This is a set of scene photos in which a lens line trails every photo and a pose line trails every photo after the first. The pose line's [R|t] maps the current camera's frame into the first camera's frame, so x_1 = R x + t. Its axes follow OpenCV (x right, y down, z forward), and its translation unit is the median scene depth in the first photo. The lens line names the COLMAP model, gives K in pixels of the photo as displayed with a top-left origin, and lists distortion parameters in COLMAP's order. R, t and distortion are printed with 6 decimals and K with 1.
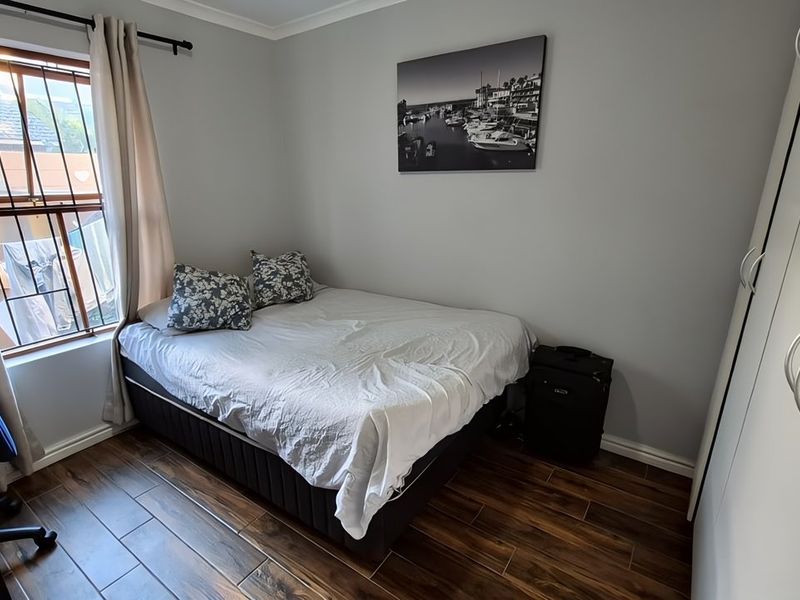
lens RADIAL K [[419.6, 0, 394.4], [0, 419.6, 310.8], [0, 0, 1]] dist [0.011340, -0.004151]
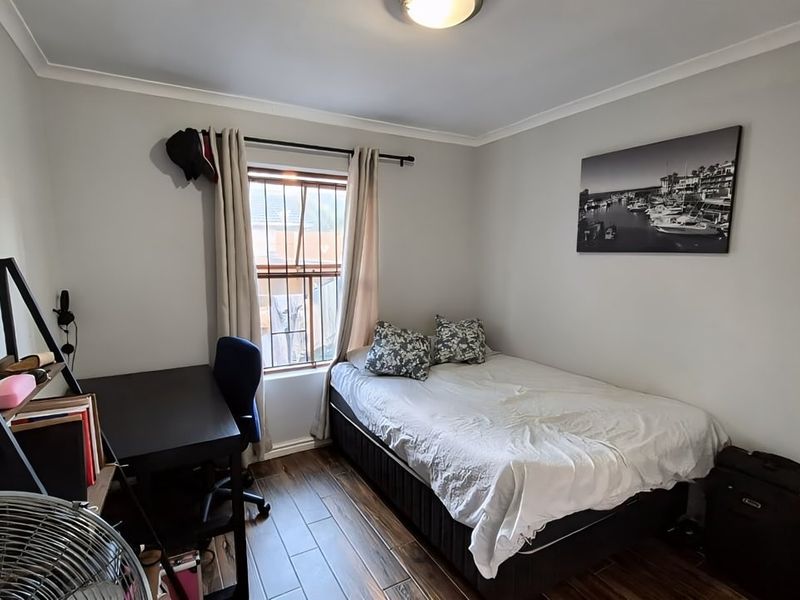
lens RADIAL K [[419.6, 0, 402.0], [0, 419.6, 308.4], [0, 0, 1]] dist [0.011340, -0.004151]
pose [[0.908513, 0.073766, -0.411295, 0.069435], [-0.143019, 0.979739, -0.140201, 0.024514], [0.392619, 0.186197, 0.900656, -0.127276]]
